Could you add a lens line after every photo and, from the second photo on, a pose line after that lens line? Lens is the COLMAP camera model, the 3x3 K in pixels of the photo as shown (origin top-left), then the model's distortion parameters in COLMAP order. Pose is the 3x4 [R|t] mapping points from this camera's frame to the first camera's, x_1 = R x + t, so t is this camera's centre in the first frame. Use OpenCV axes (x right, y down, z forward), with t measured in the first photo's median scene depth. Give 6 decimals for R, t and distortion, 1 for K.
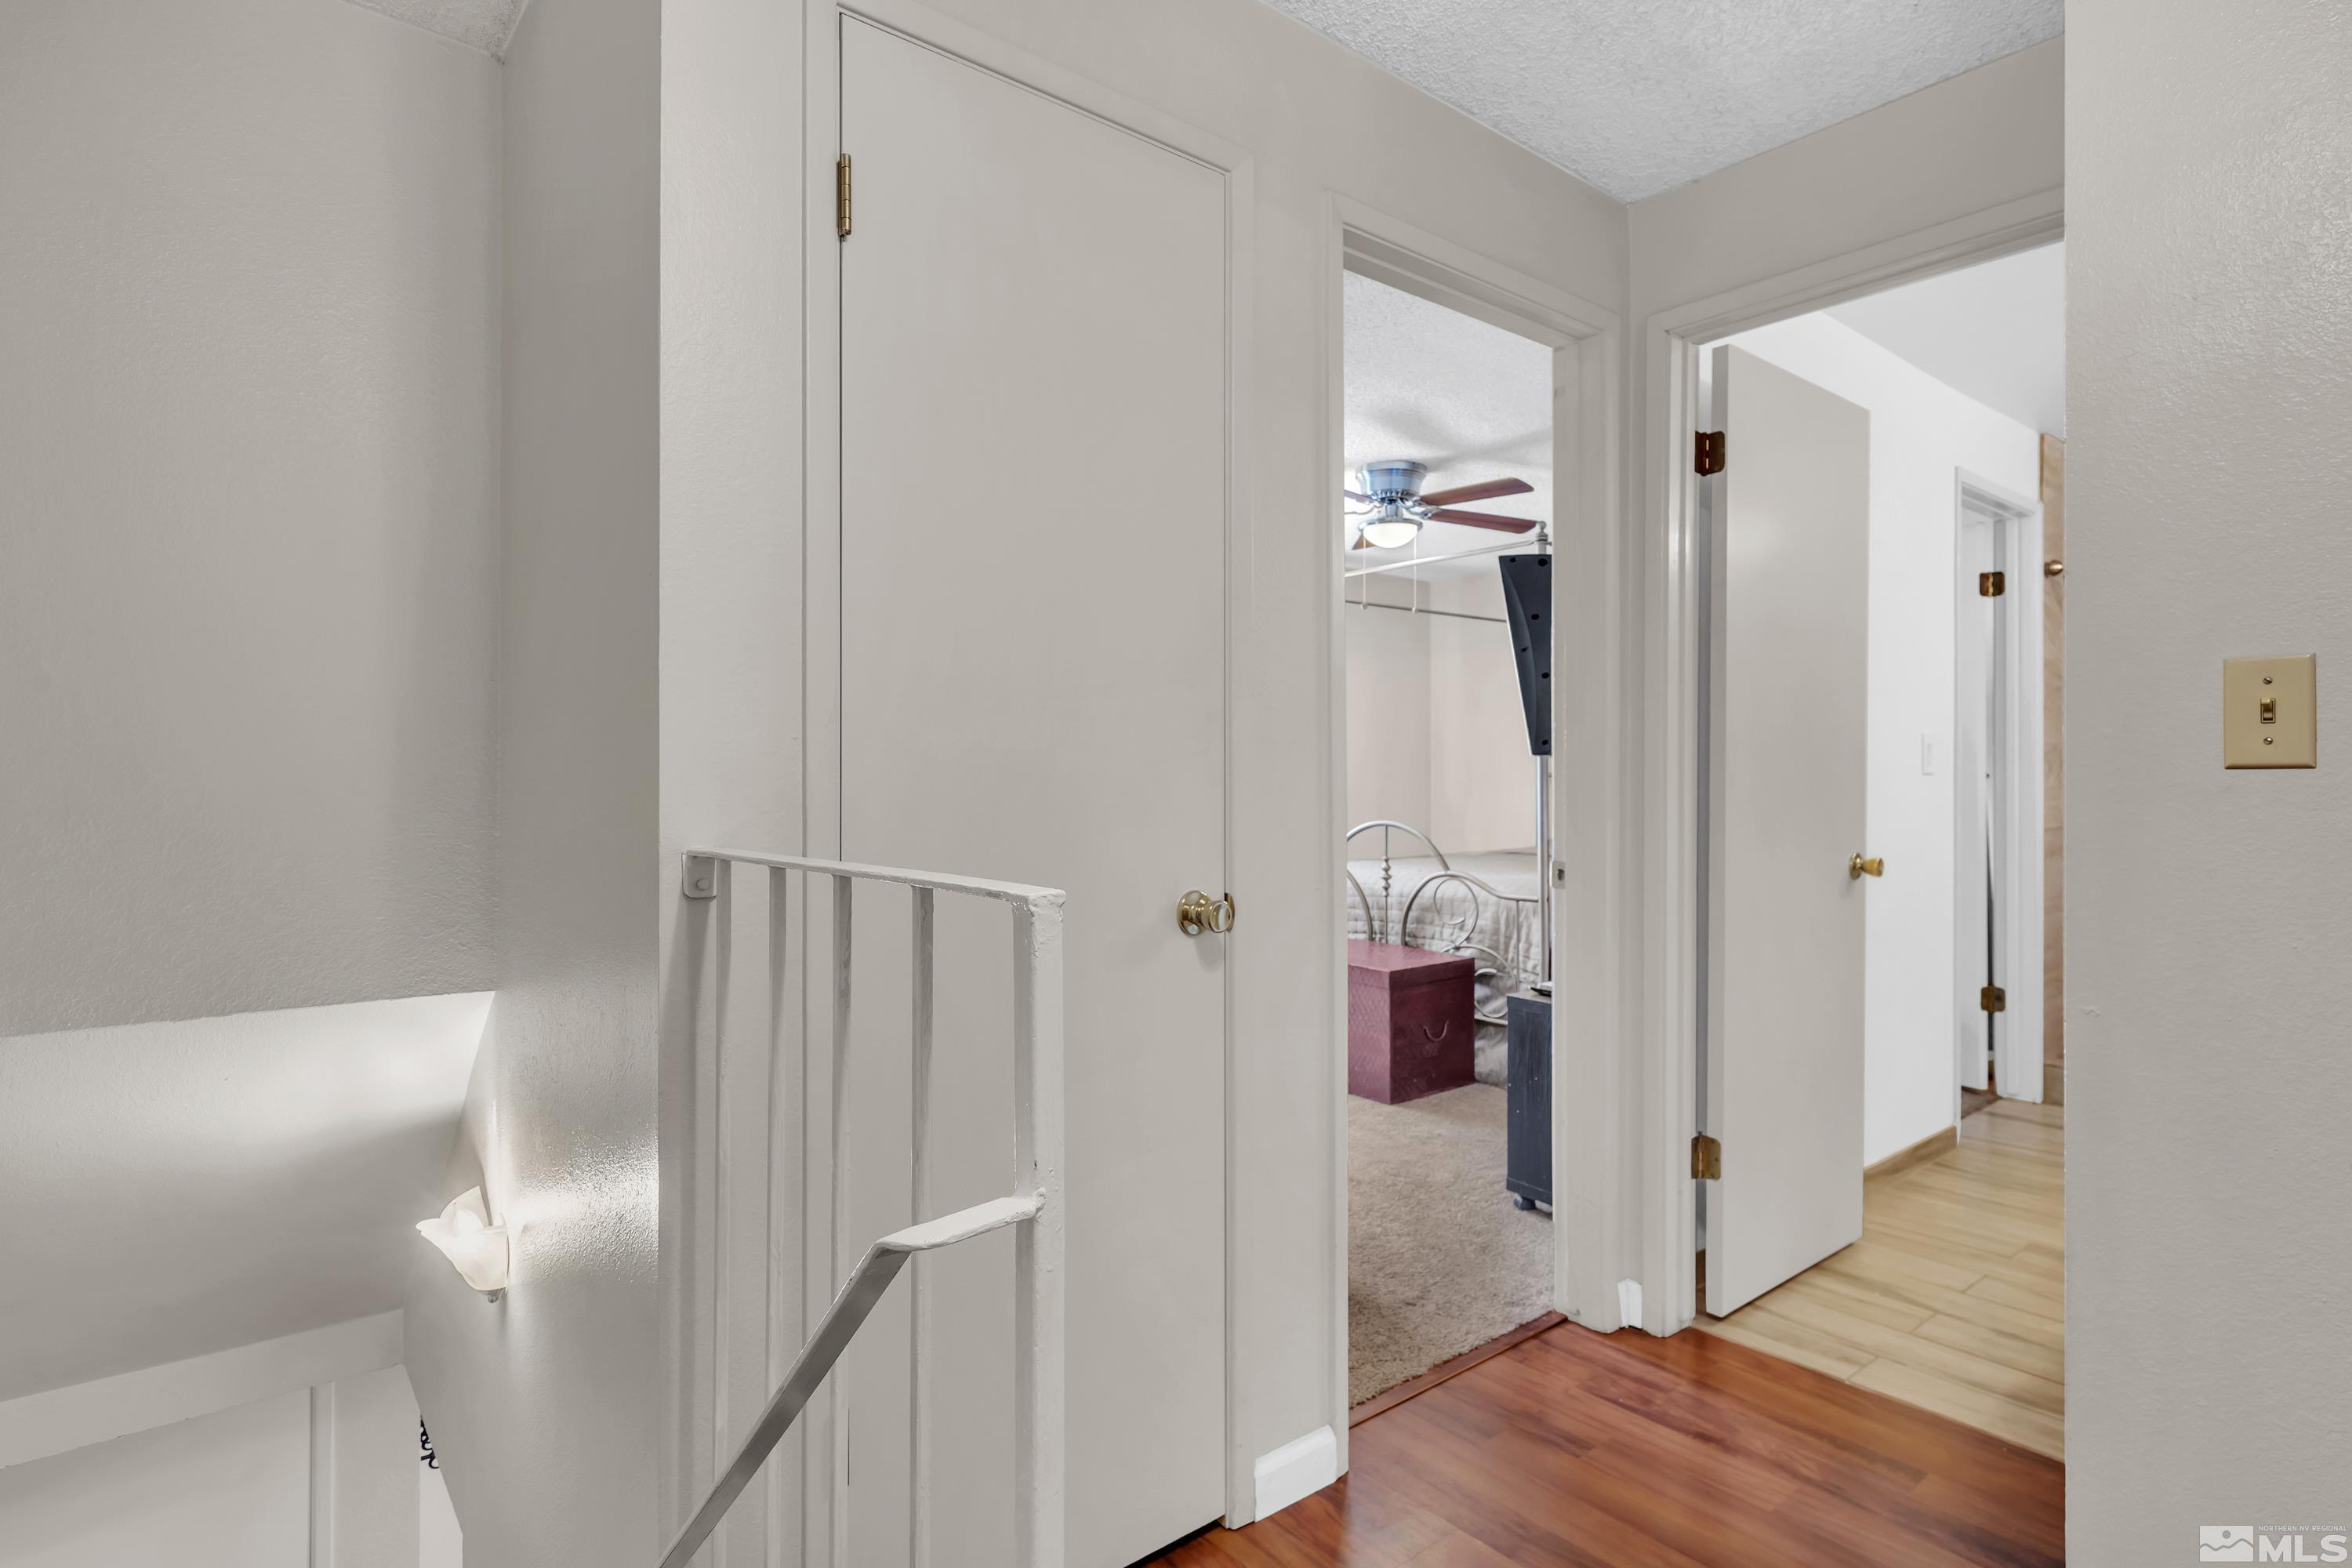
lens RADIAL K [[1119.7, 0, 1198.5], [0, 1119.7, 773.9], [0, 0, 1]] dist [-0.000118, -0.000228]
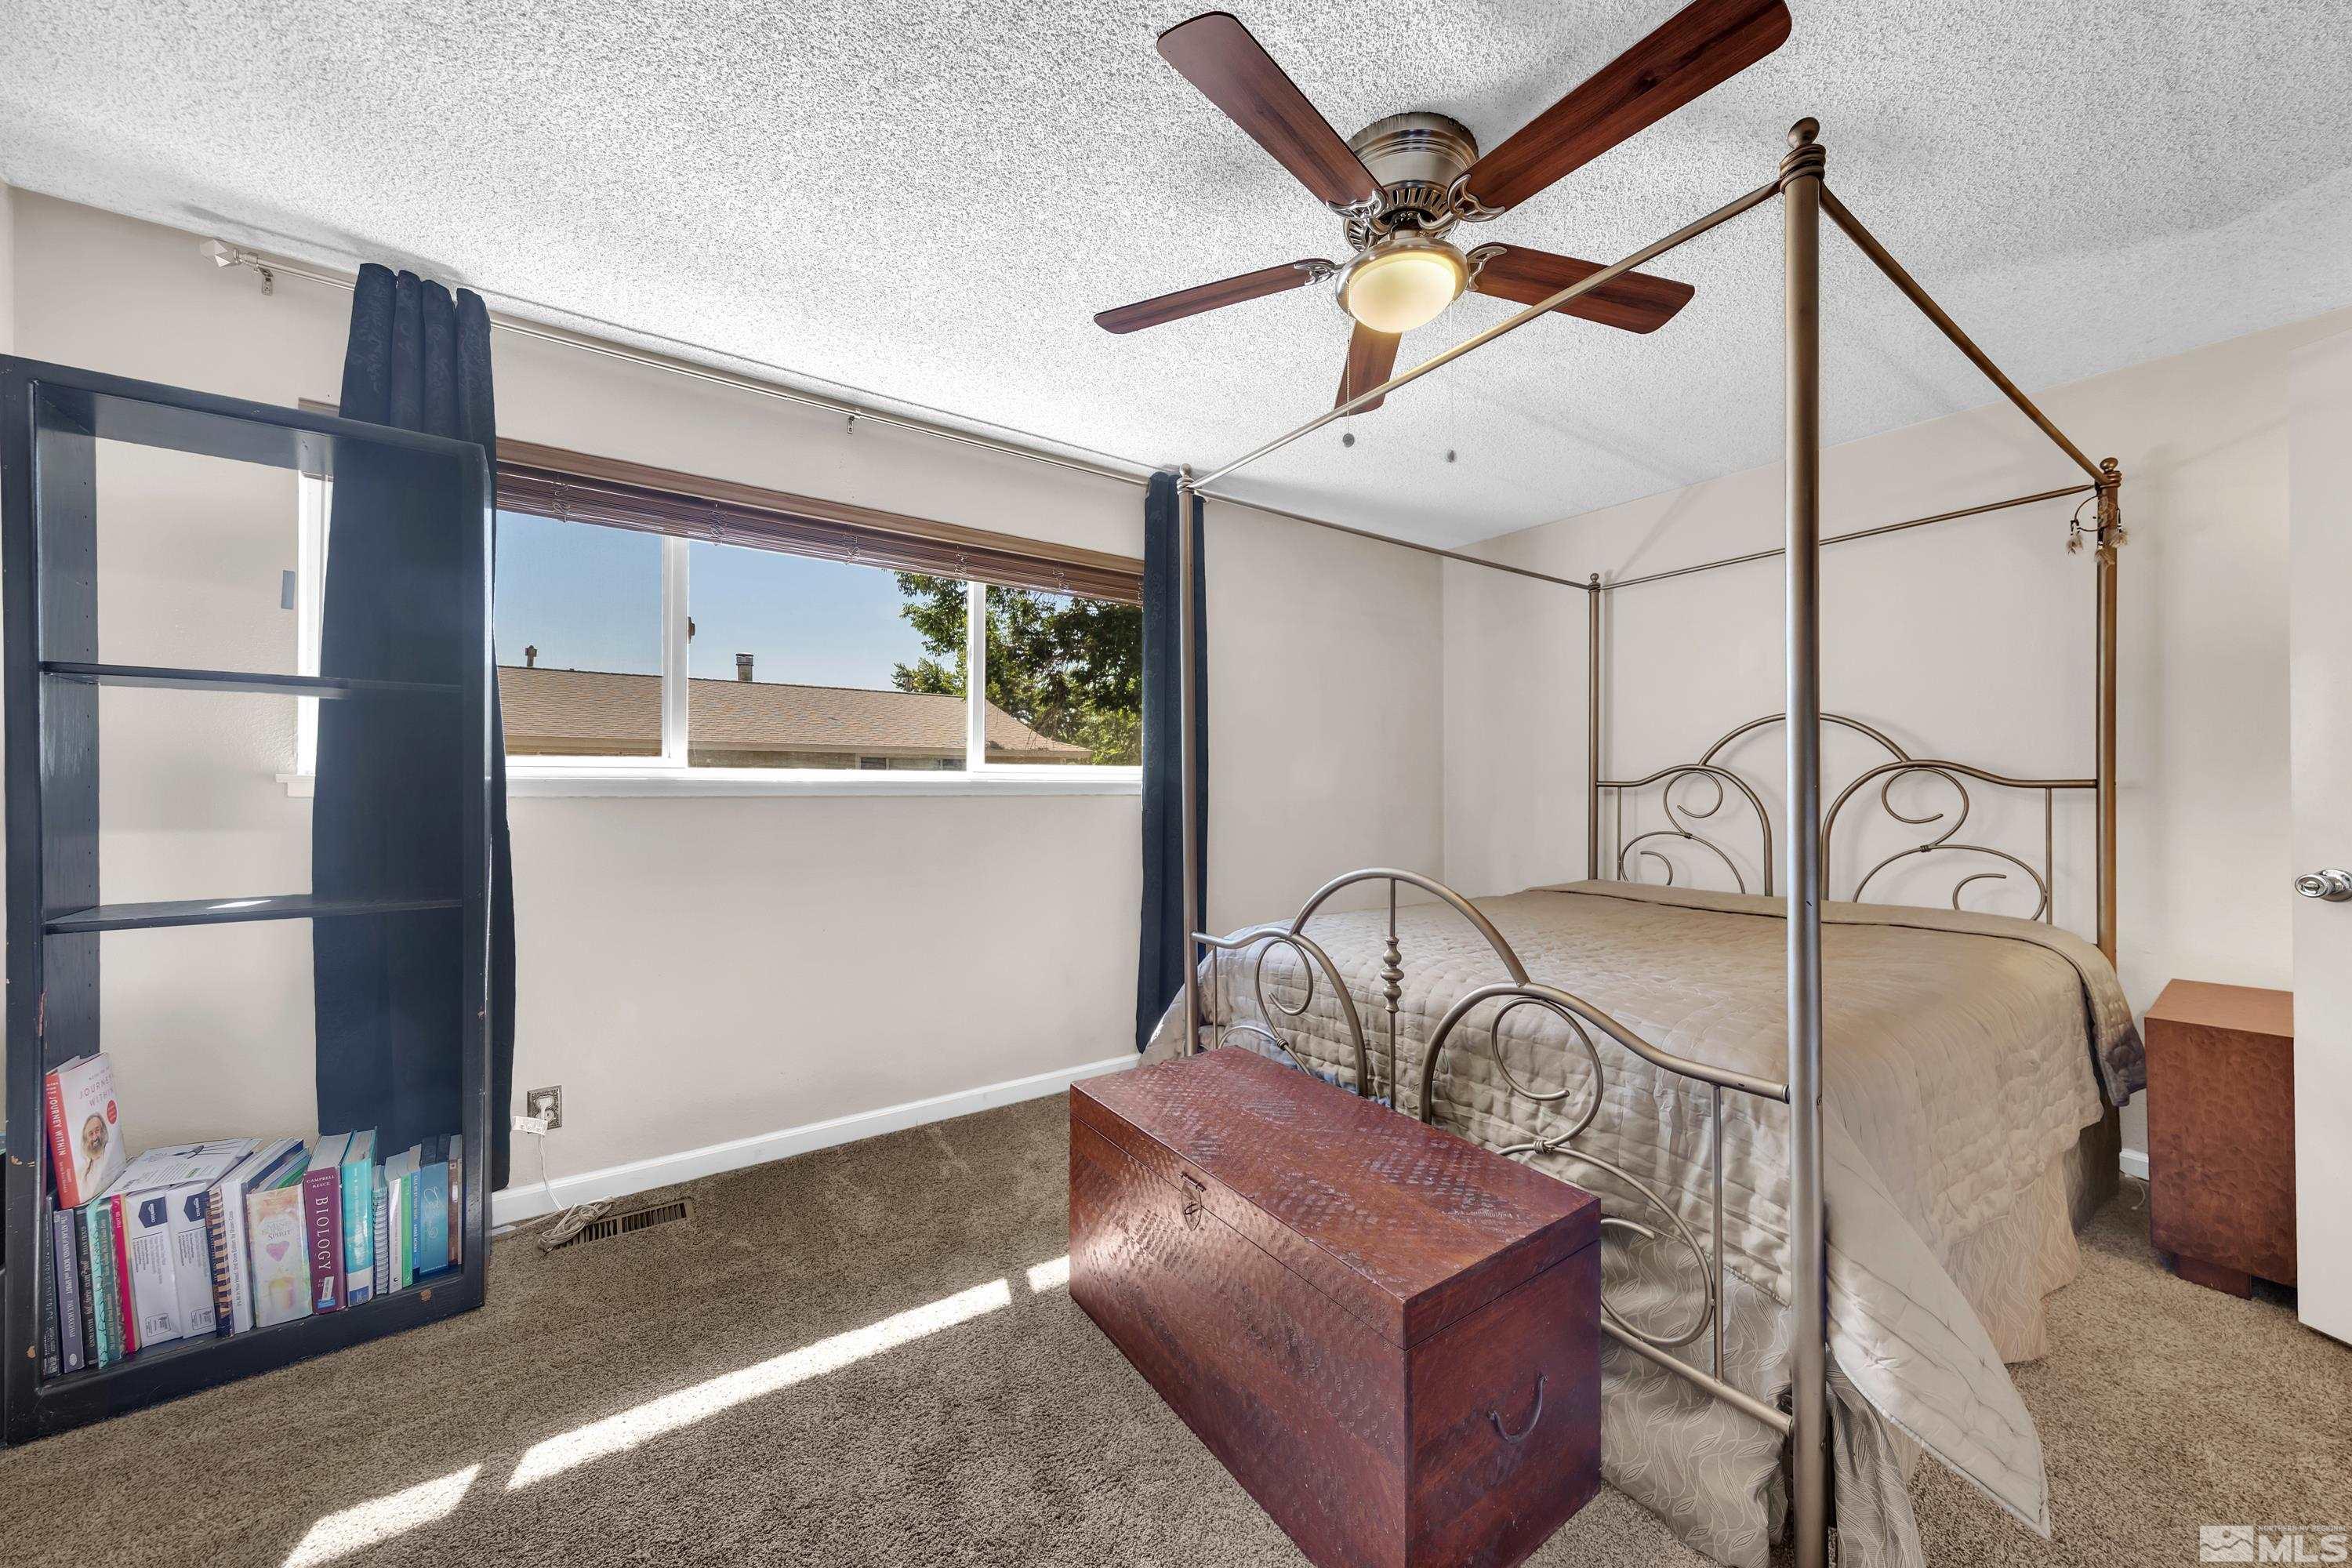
lens RADIAL K [[1037.5, 0, 1197.6], [0, 1037.5, 786.8], [0, 0, 1]] dist [0.002998, 0.000417]
pose [[0.999916, -0.002642, -0.012698, 0.088565], [0.002718, 0.999979, 0.005948, 0.001667], [0.012682, -0.005982, 0.999902, 0.548925]]
